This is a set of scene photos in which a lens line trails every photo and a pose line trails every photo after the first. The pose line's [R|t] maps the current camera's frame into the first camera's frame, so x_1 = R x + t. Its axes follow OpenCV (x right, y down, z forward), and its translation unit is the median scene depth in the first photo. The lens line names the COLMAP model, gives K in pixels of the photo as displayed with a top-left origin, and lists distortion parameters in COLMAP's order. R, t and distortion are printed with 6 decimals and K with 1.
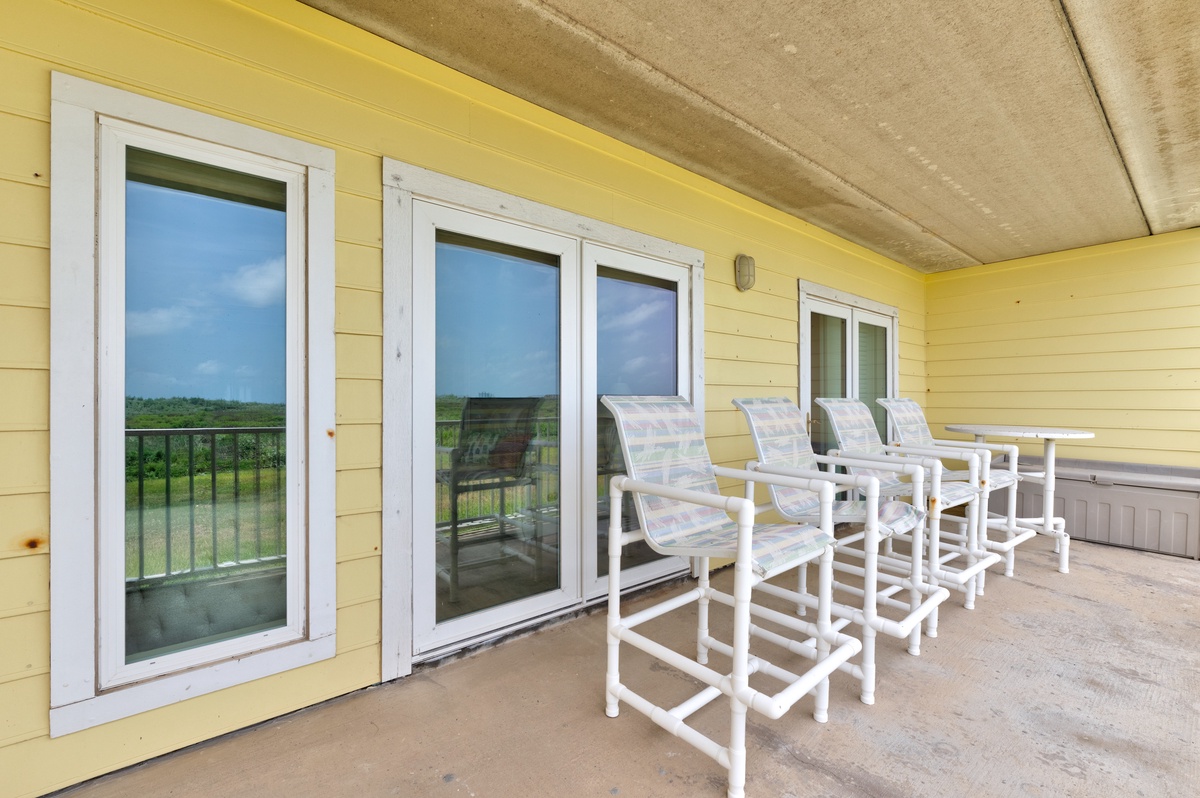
lens RADIAL K [[502.5, 0, 594.8], [0, 502.5, 400.6], [0, 0, 1]] dist [0.000543, 0.000046]
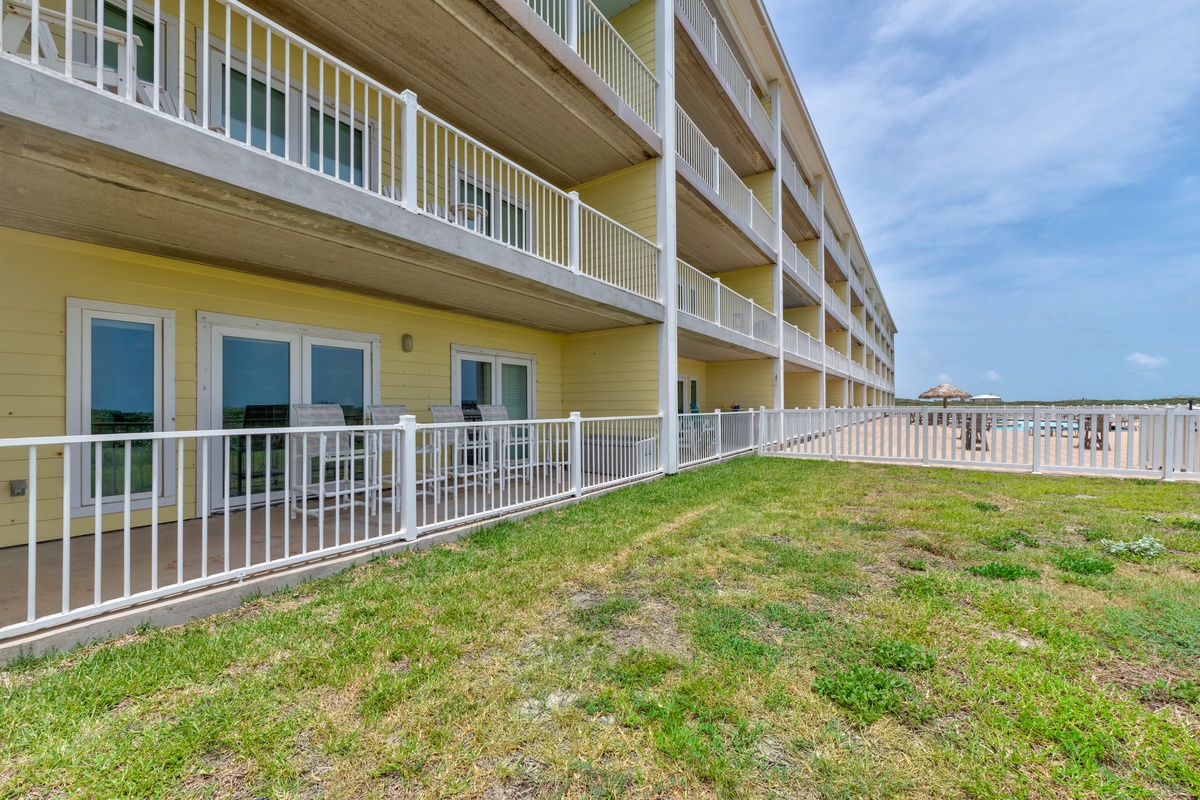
lens RADIAL K [[502.5, 0, 603.2], [0, 502.5, 401.2], [0, 0, 1]] dist [0.000543, 0.000046]
pose [[0.958621, 0.000290, 0.284684, 0.613271], [0.003341, 0.999919, -0.012269, 0.007999], [-0.284665, 0.012712, 0.958543, -1.499925]]
